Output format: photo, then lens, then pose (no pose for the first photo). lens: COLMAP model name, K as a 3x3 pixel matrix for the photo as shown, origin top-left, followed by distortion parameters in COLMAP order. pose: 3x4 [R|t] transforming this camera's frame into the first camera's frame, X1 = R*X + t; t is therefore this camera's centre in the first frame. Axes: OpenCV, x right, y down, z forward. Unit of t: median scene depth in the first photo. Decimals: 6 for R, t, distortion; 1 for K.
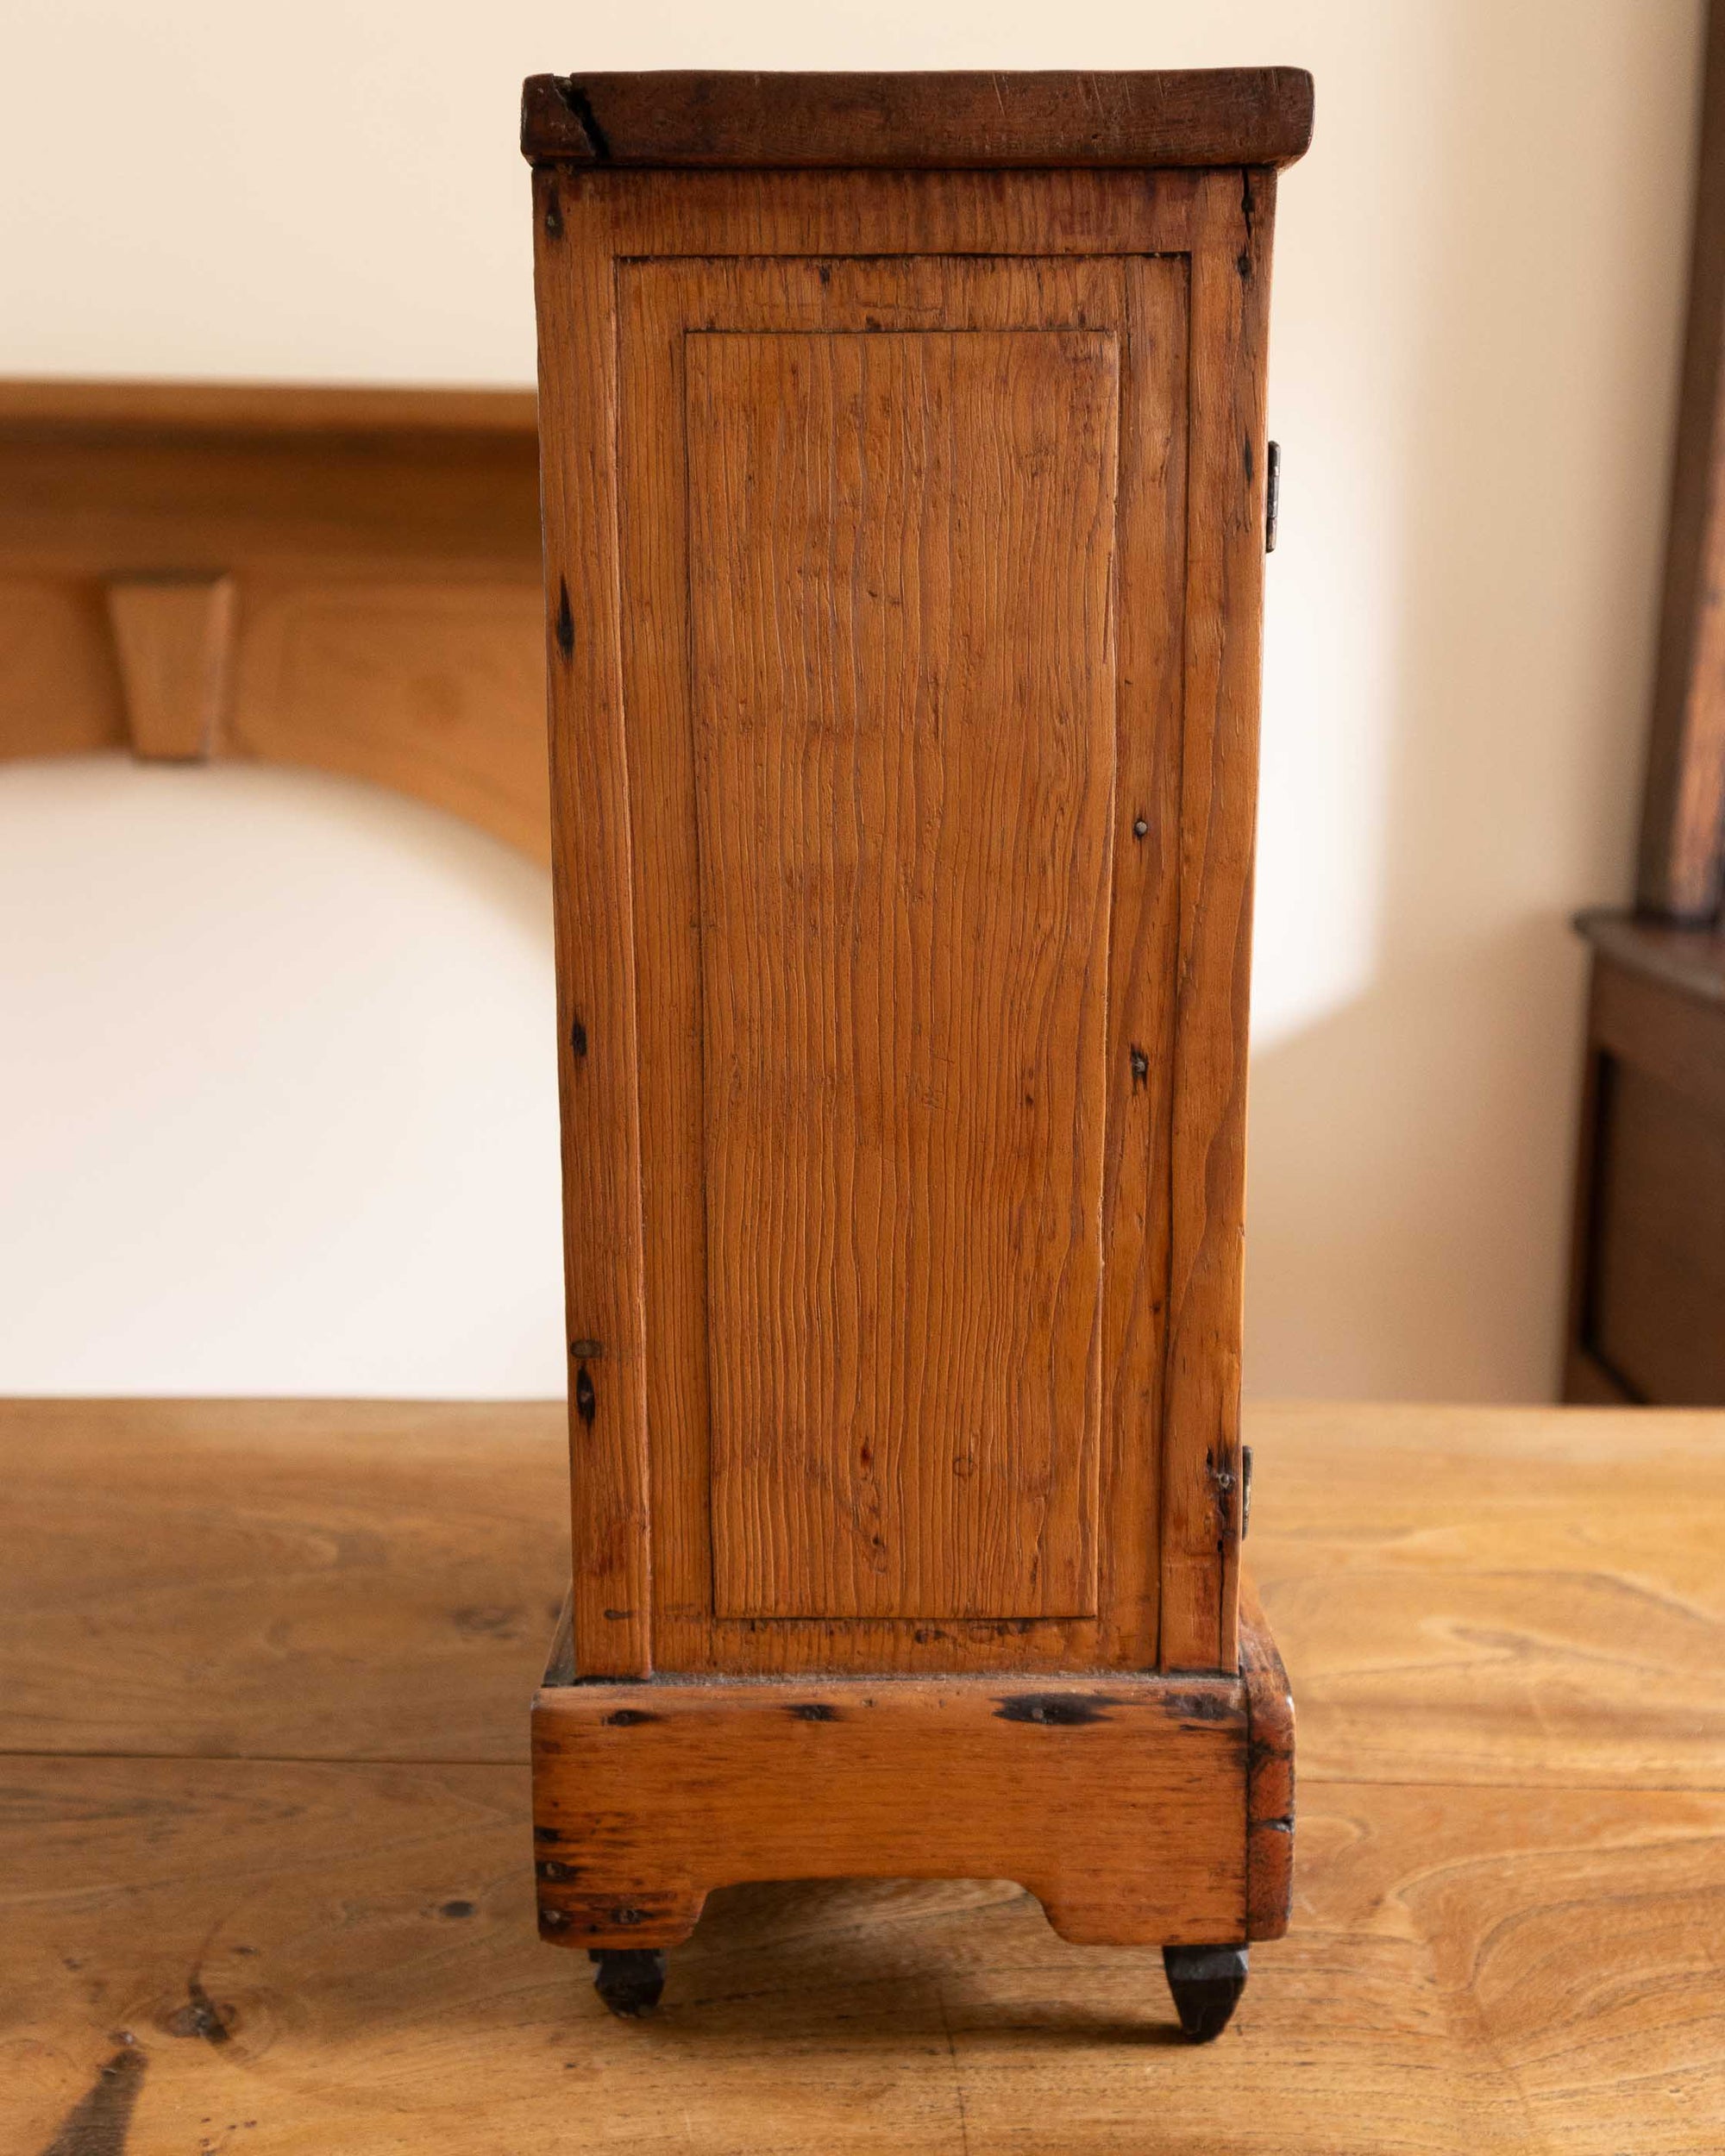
lens RADIAL K [[2783.7, 0, 865.3], [0, 2783.7, 997.9], [0, 0, 1]] dist [0.035965, -0.018438]
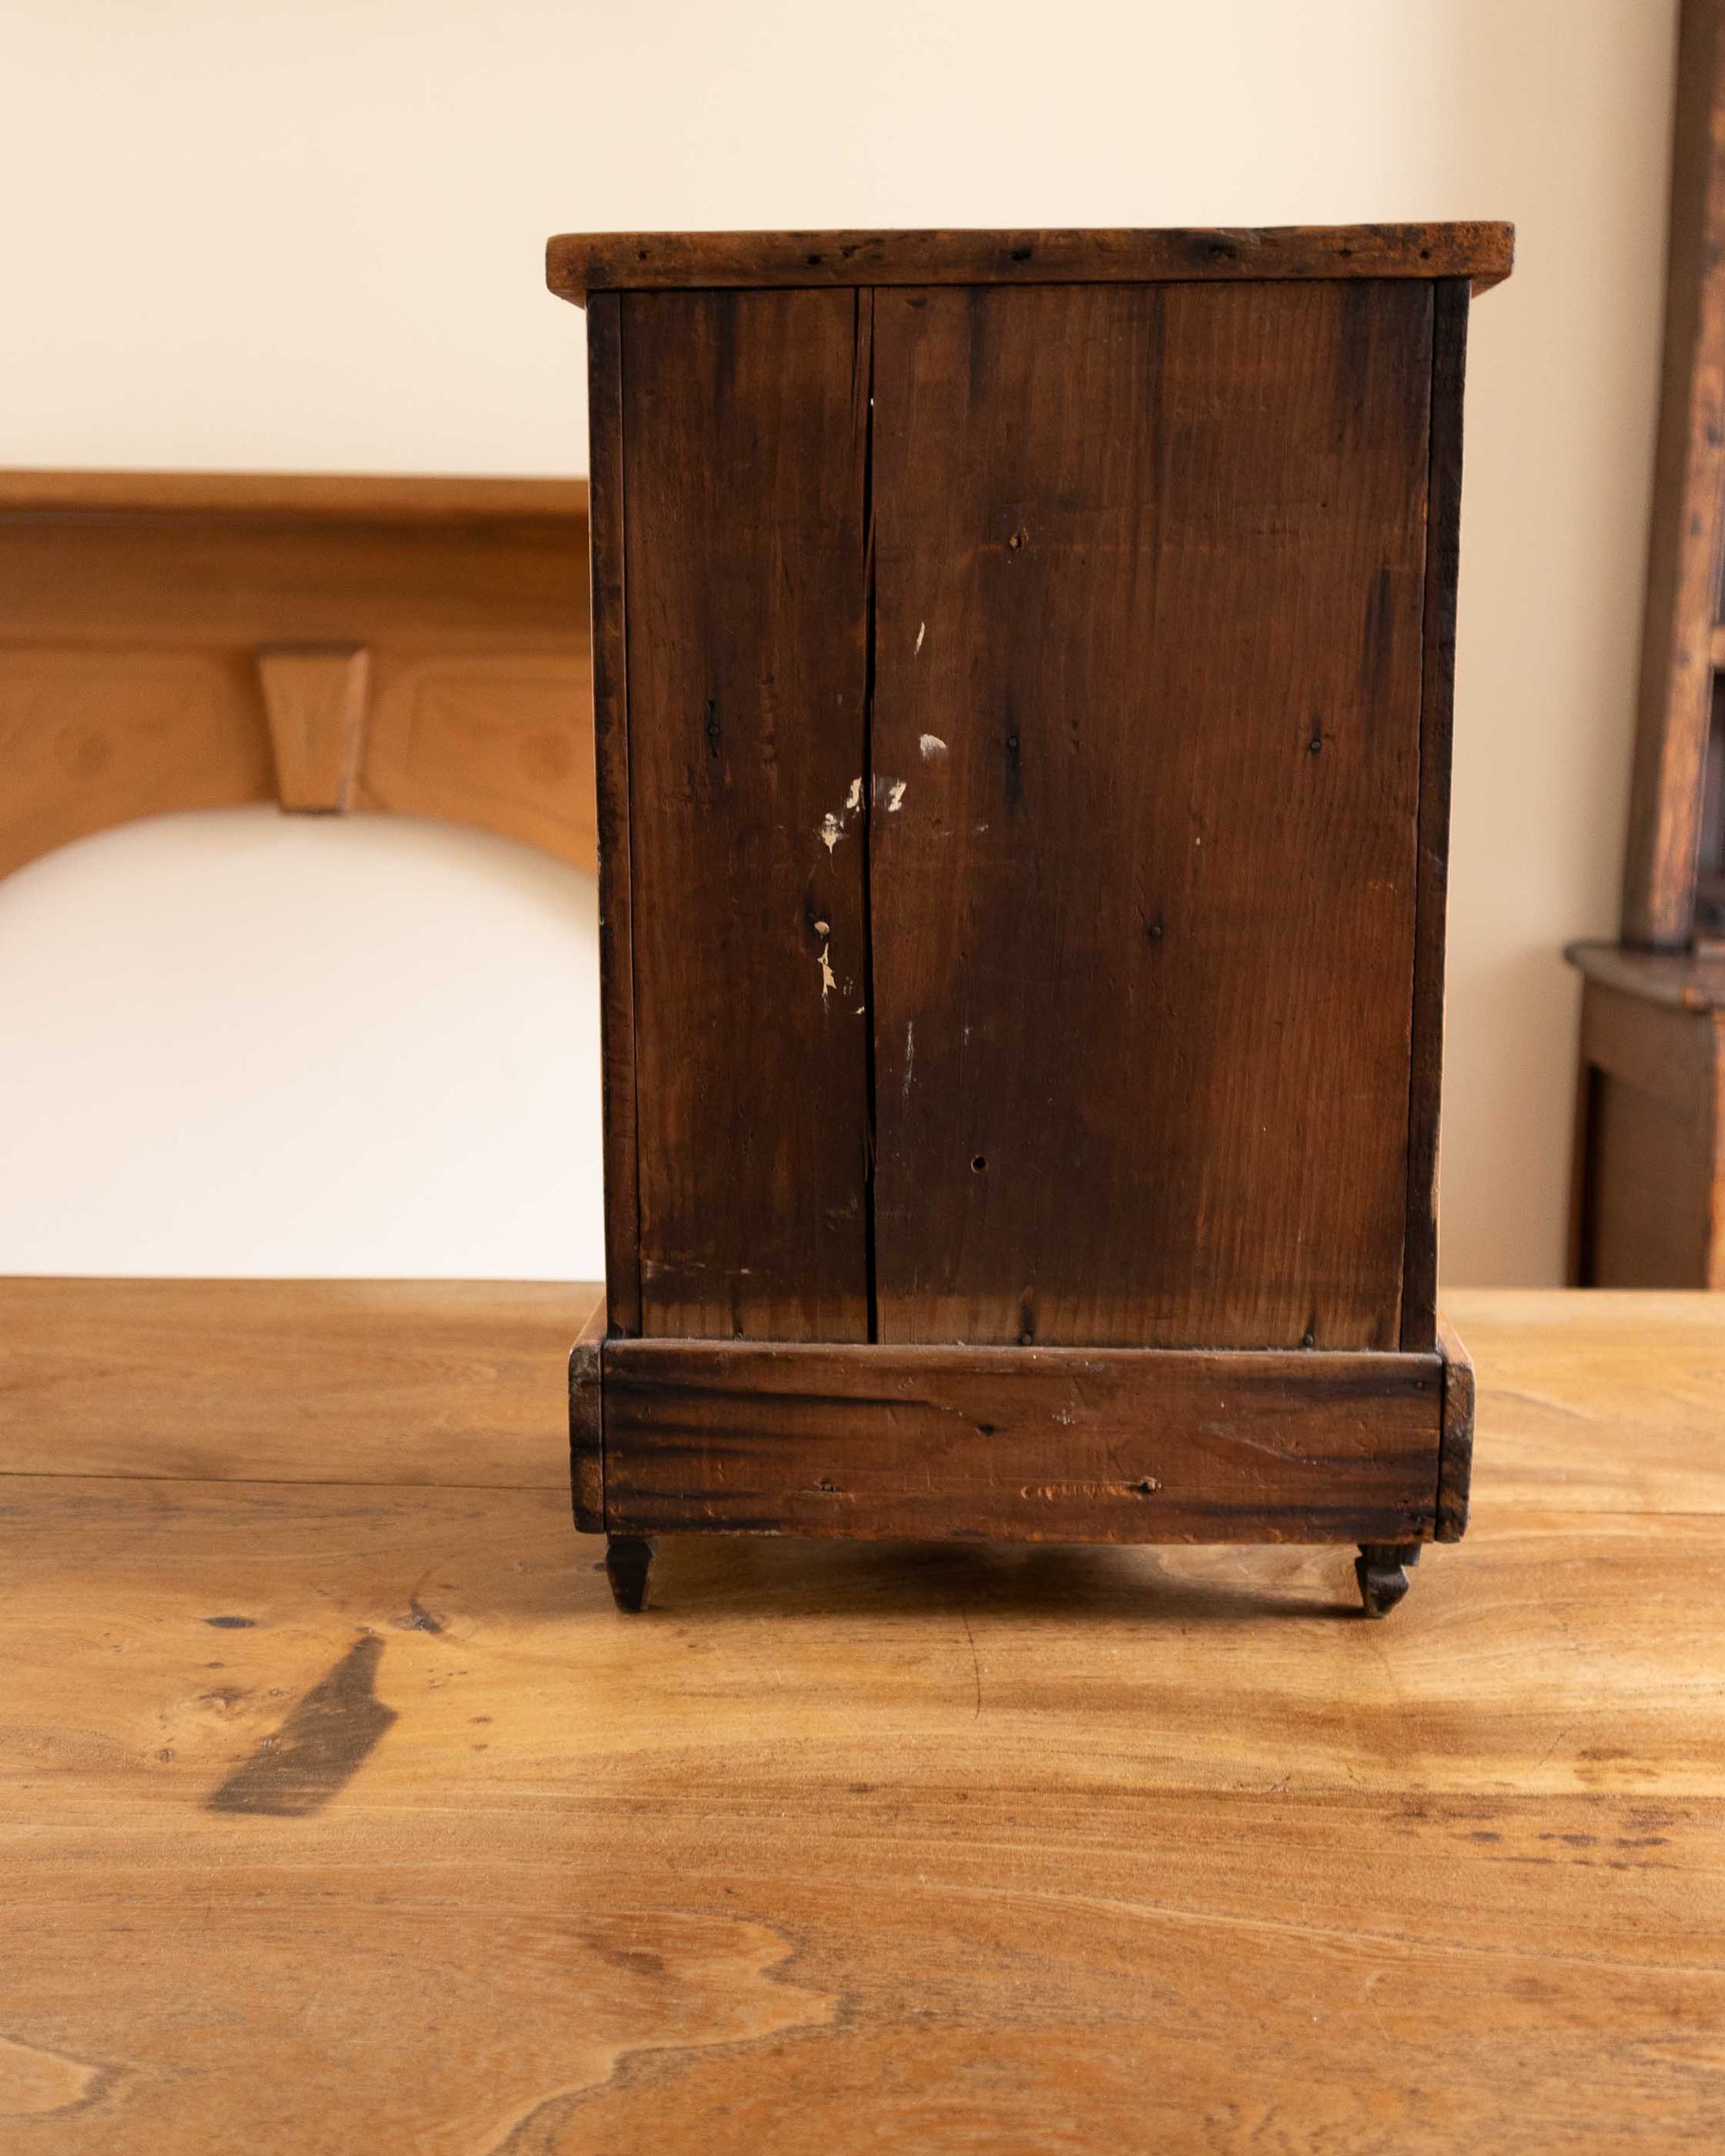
lens RADIAL K [[2783.7, 0, 865.3], [0, 2783.7, 997.9], [0, 0, 1]] dist [0.035965, -0.018438]
pose [[0.999640, 0.001056, -0.026804, 0.013242], [-0.002186, 0.999109, -0.042146, 0.103285], [0.026736, 0.042190, 0.998752, -0.317805]]
